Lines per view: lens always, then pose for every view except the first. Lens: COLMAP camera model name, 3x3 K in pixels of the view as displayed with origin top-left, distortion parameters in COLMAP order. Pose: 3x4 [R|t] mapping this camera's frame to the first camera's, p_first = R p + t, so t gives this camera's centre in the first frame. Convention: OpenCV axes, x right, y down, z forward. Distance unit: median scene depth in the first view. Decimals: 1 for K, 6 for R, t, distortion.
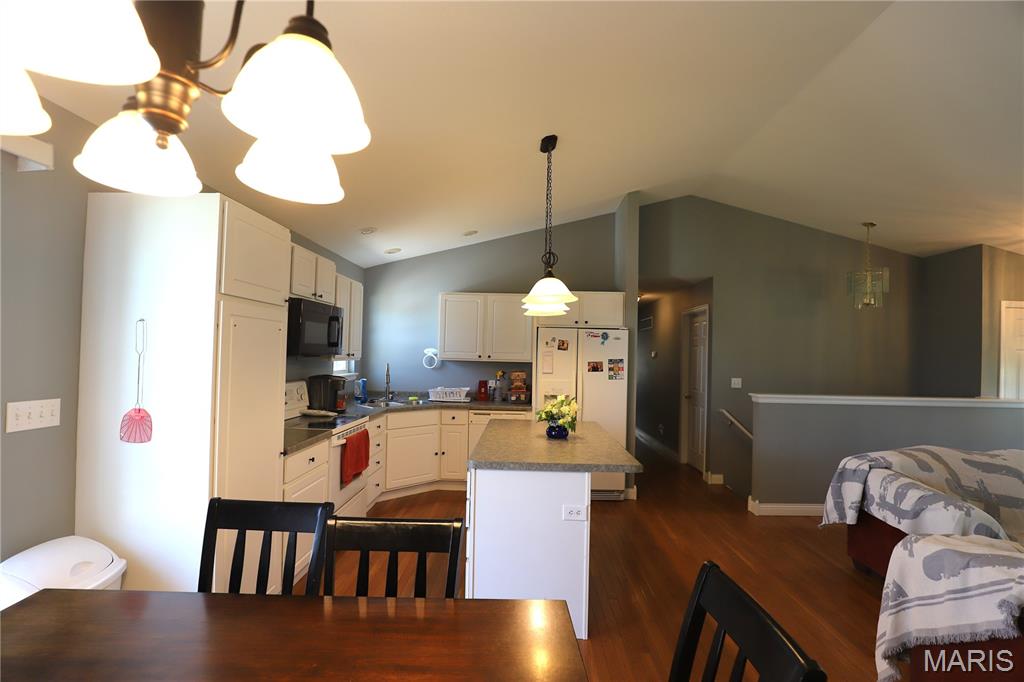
lens RADIAL K [[468.1, 0, 515.0], [0, 468.1, 344.2], [0, 0, 1]] dist [-0.033905, 0.005433]
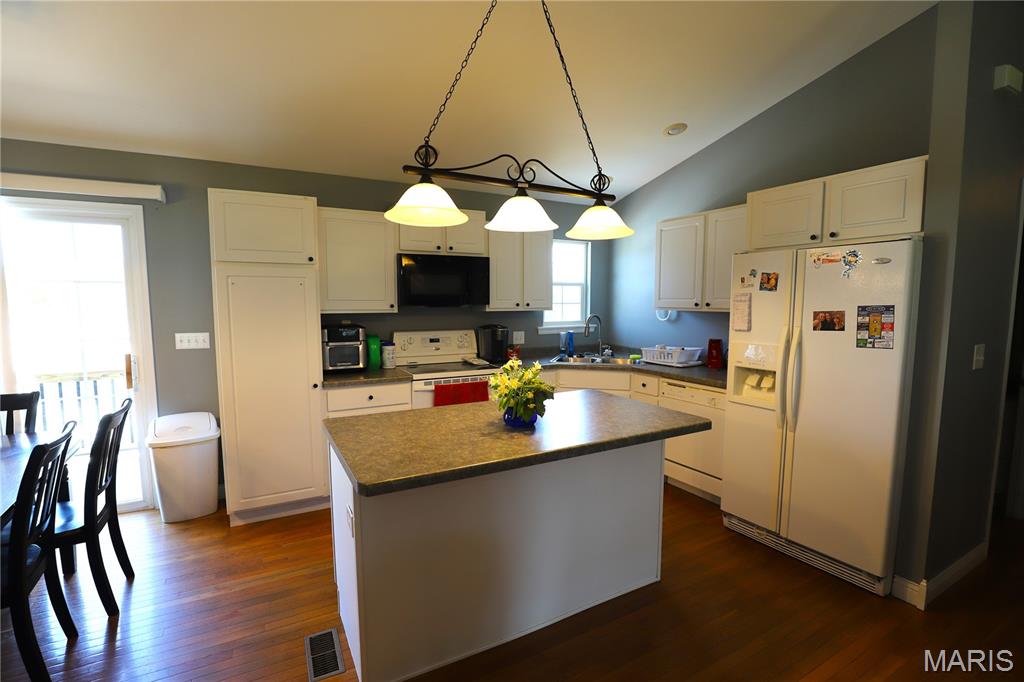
lens RADIAL K [[468.1, 0, 510.4], [0, 468.1, 348.7], [0, 0, 1]] dist [-0.033905, 0.005433]
pose [[0.500521, 0.064658, -0.863306, 0.434568], [0.030169, 0.995299, 0.092035, 0.021418], [0.865199, -0.072111, 0.496217, 0.447421]]
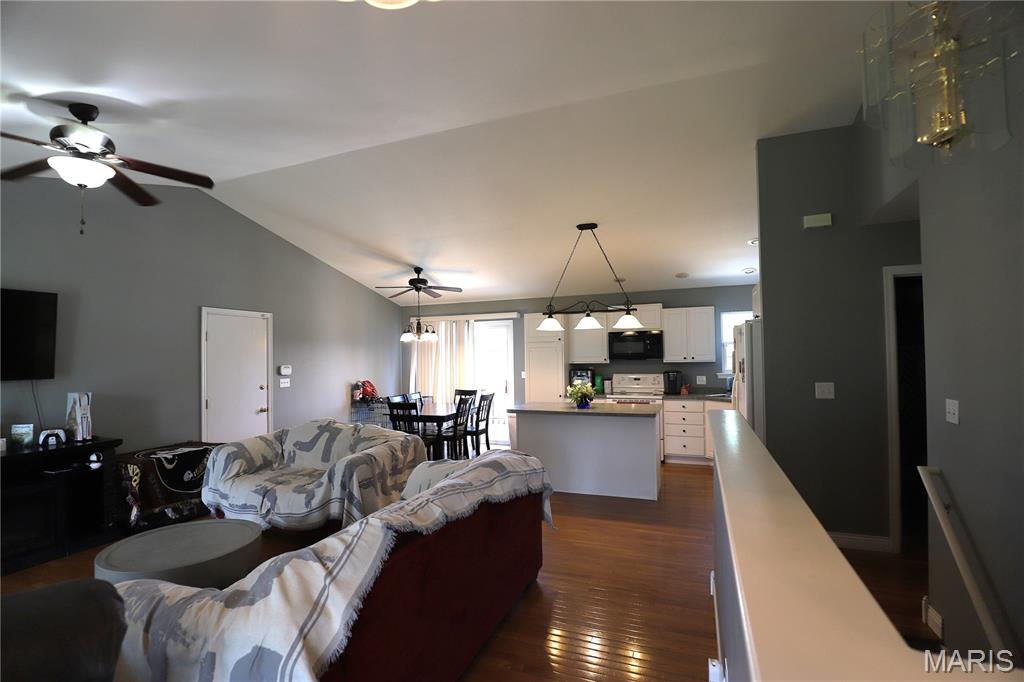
lens RADIAL K [[468.1, 0, 516.0], [0, 468.1, 341.2], [0, 0, 1]] dist [-0.033905, 0.005433]
pose [[-0.357771, -0.043002, -0.932819, 1.415366], [0.027205, 0.998035, -0.056443, 0.038937], [0.933413, -0.045571, -0.355898, 1.110367]]
